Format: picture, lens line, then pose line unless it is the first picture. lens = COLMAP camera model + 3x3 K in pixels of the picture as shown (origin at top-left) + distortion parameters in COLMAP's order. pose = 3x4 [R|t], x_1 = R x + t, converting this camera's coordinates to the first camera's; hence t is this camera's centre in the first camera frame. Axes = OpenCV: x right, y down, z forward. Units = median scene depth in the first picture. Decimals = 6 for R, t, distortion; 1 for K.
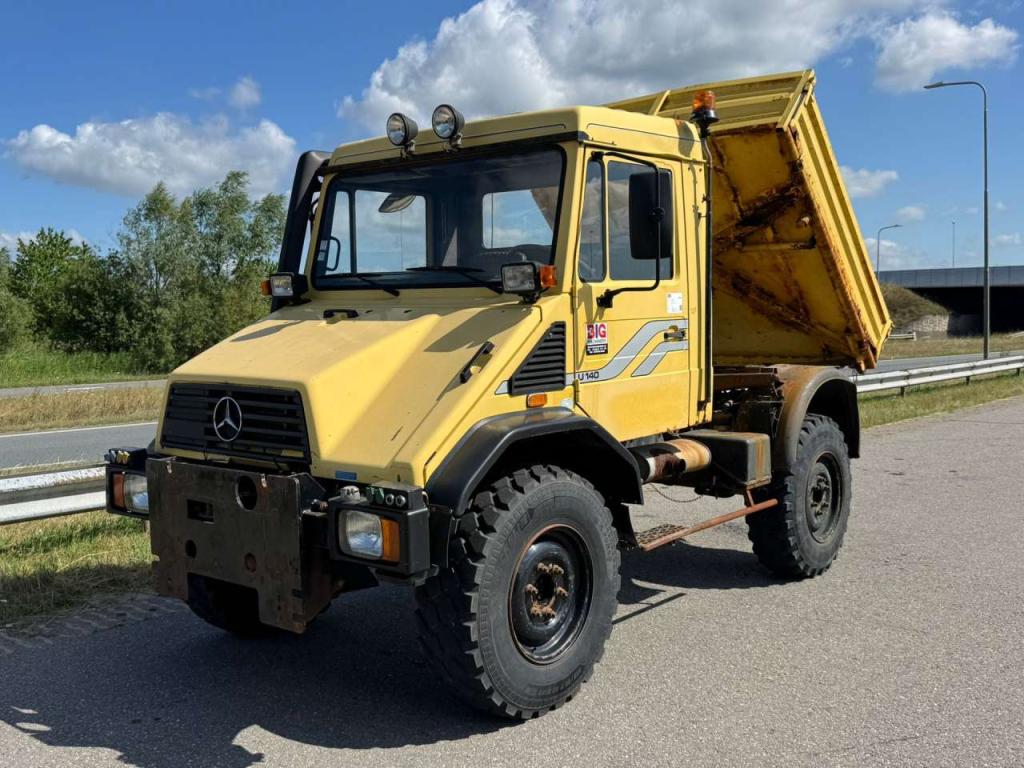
lens RADIAL K [[1033.0, 0, 511.3], [0, 1033.0, 399.0], [0, 0, 1]] dist [0.068476, -0.221883]
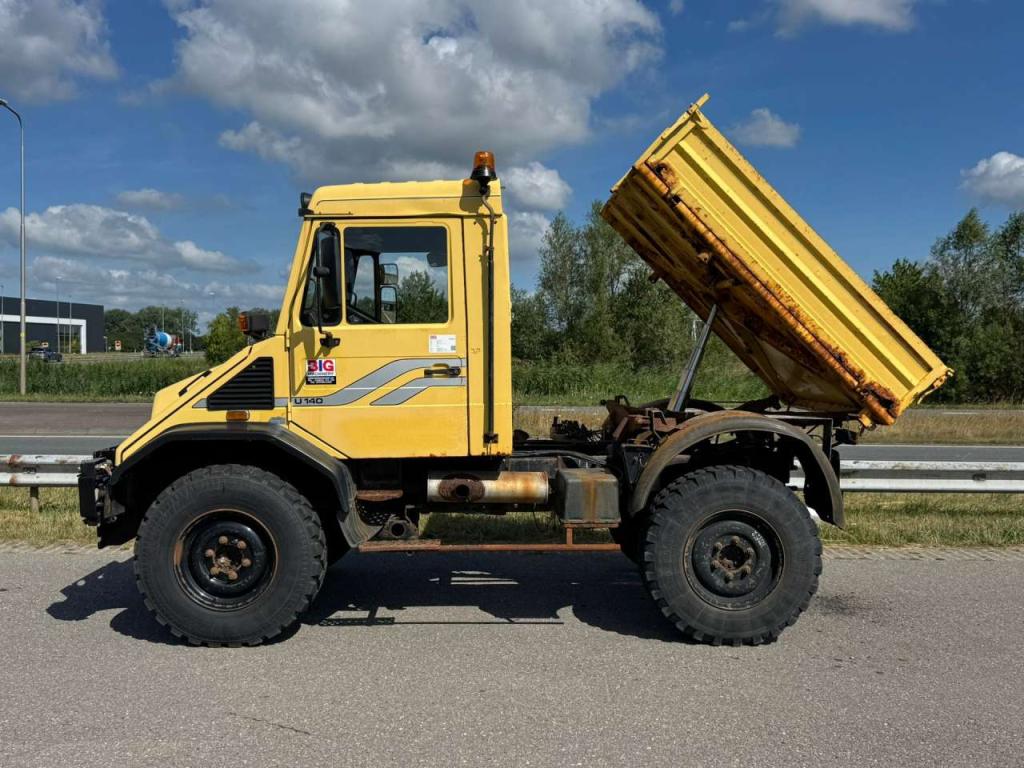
lens RADIAL K [[1033.0, 0, 511.3], [0, 1033.0, 399.0], [0, 0, 1]] dist [0.068476, -0.221883]
pose [[0.658176, 0.052348, -0.751042, 1.119465], [-0.071736, 0.997401, 0.006654, -0.047927], [0.749439, 0.049497, 0.660221, 0.332300]]
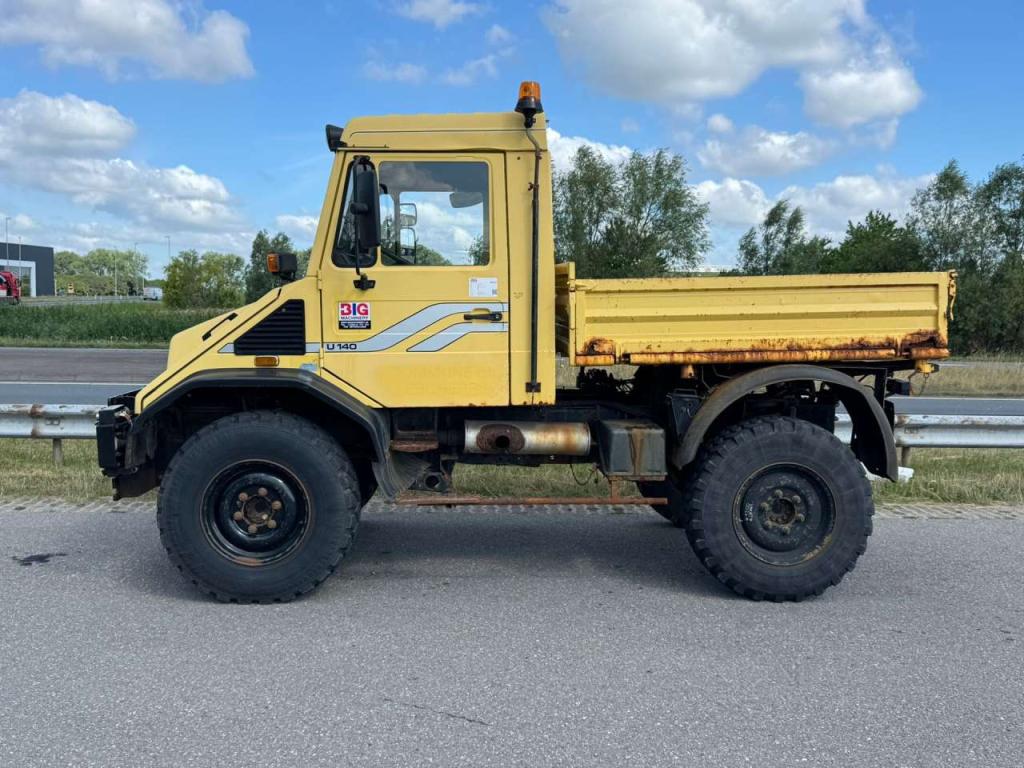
lens RADIAL K [[1033.0, 0, 511.3], [0, 1033.0, 399.0], [0, 0, 1]] dist [0.068476, -0.221883]
pose [[0.679585, 0.094194, -0.727525, 1.021535], [-0.080267, 0.995316, 0.053888, -0.039749], [0.729193, 0.021775, 0.683962, 0.309679]]
